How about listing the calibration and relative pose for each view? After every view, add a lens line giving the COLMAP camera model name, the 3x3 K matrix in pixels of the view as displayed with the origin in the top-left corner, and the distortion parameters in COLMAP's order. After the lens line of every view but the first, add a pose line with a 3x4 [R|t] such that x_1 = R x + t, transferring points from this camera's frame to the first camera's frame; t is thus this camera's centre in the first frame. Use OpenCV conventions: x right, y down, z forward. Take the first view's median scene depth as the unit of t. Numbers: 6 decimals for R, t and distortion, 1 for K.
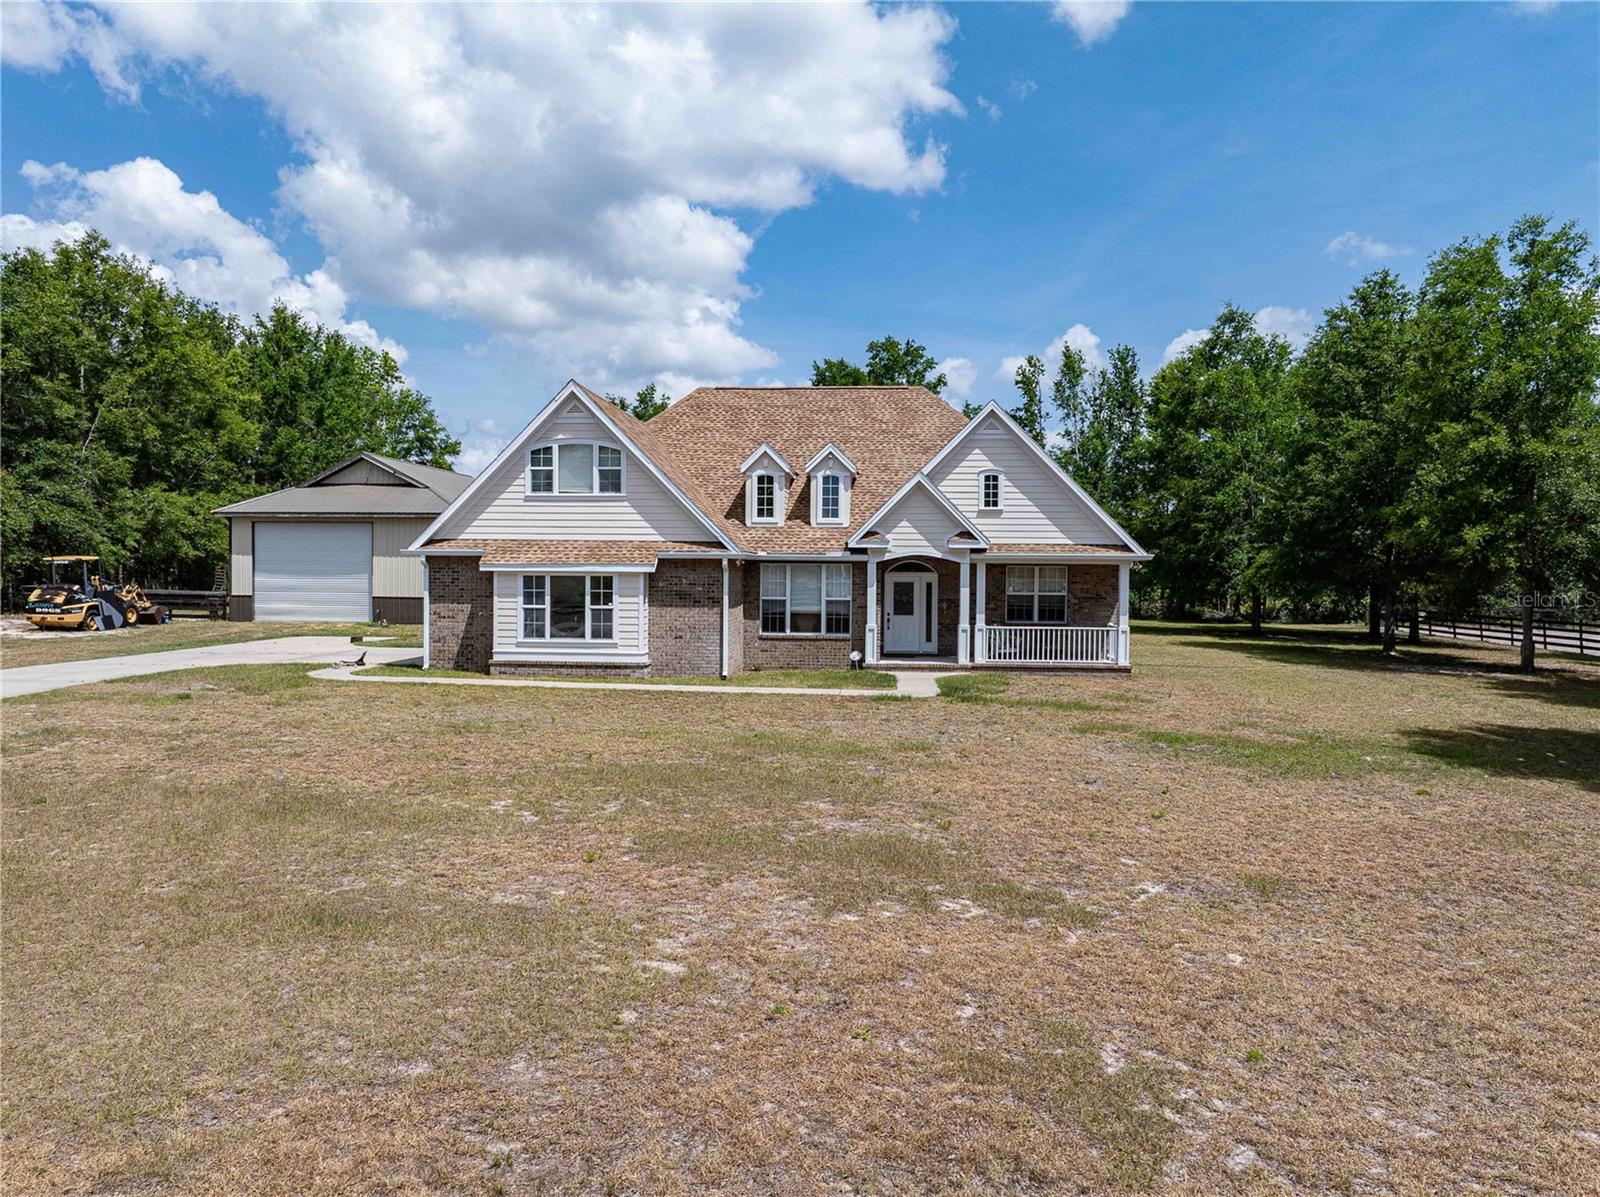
lens RADIAL K [[1122.2, 0, 798.4], [0, 1122.2, 594.7], [0, 0, 1]] dist [-0.023209, -0.004012]
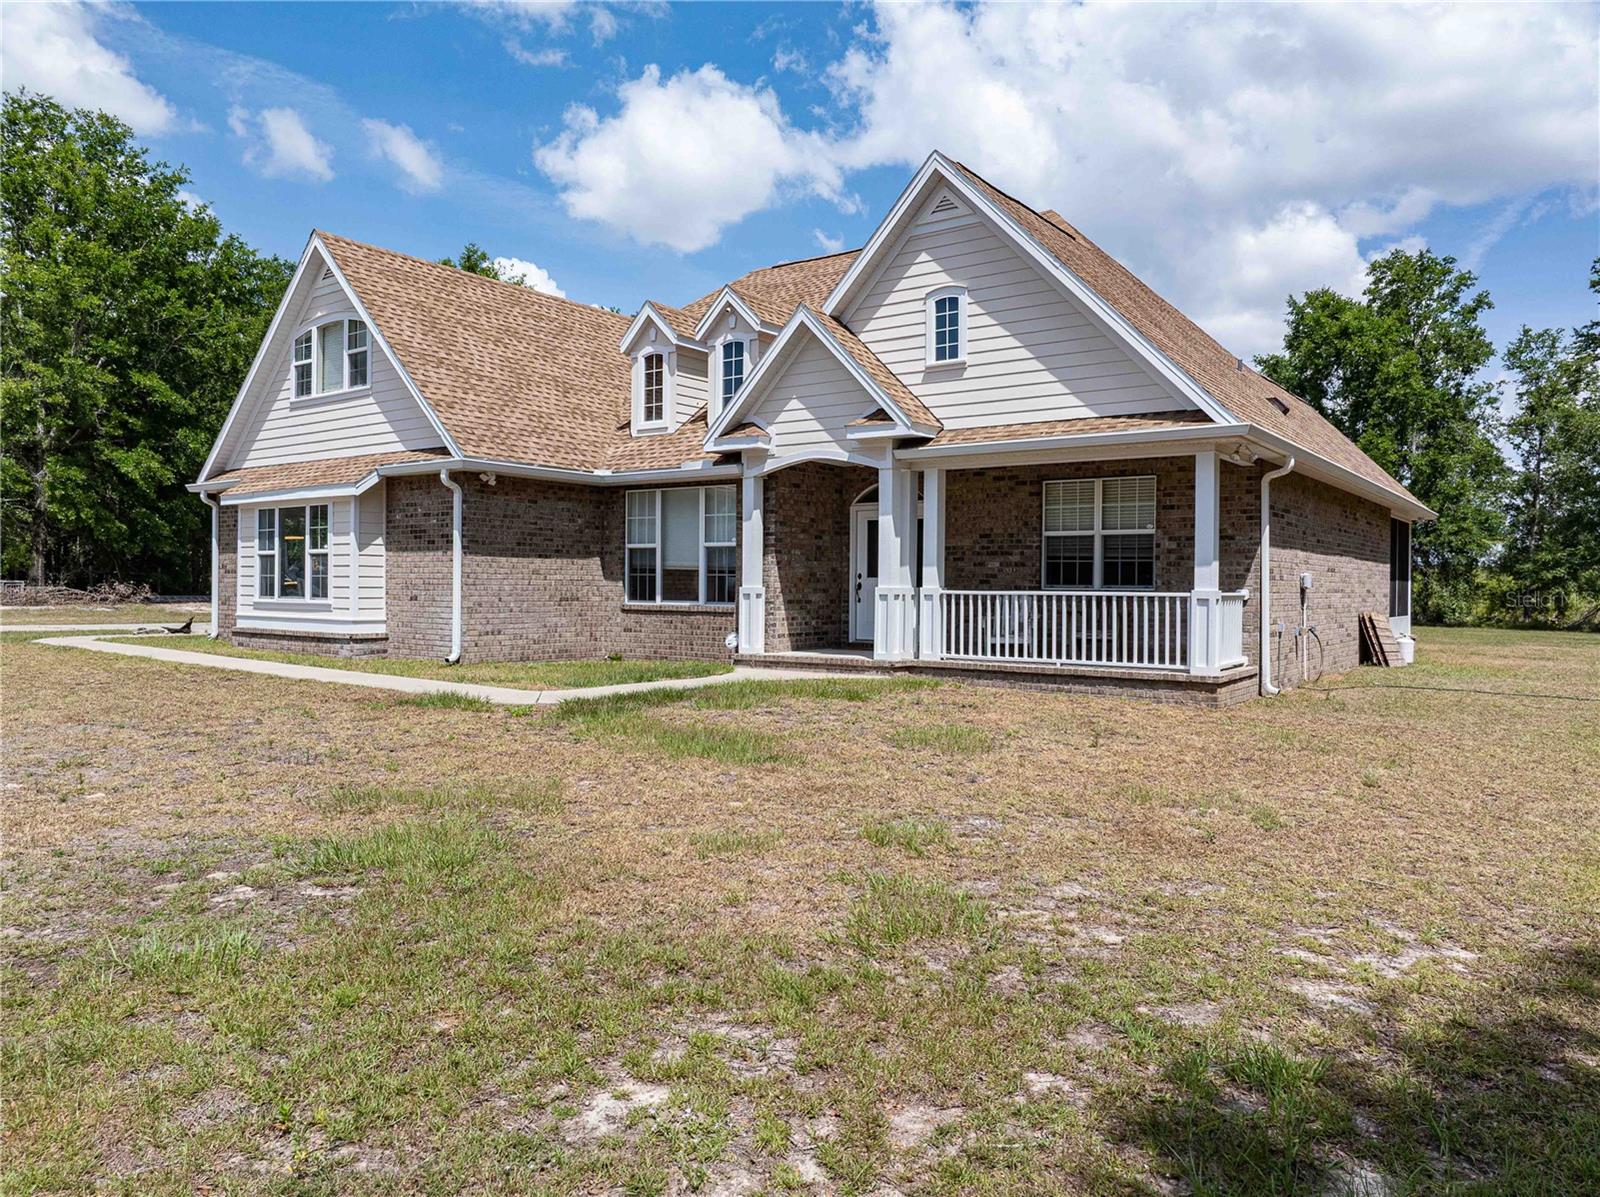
lens RADIAL K [[1123.8, 0, 796.2], [0, 1123.8, 596.8], [0, 0, 1]] dist [-0.036213, -0.000906]
pose [[0.847581, 0.004642, -0.530645, 0.388749], [-0.014984, 0.999772, -0.015187, 0.040428], [0.530454, 0.020823, 0.847458, 0.526378]]
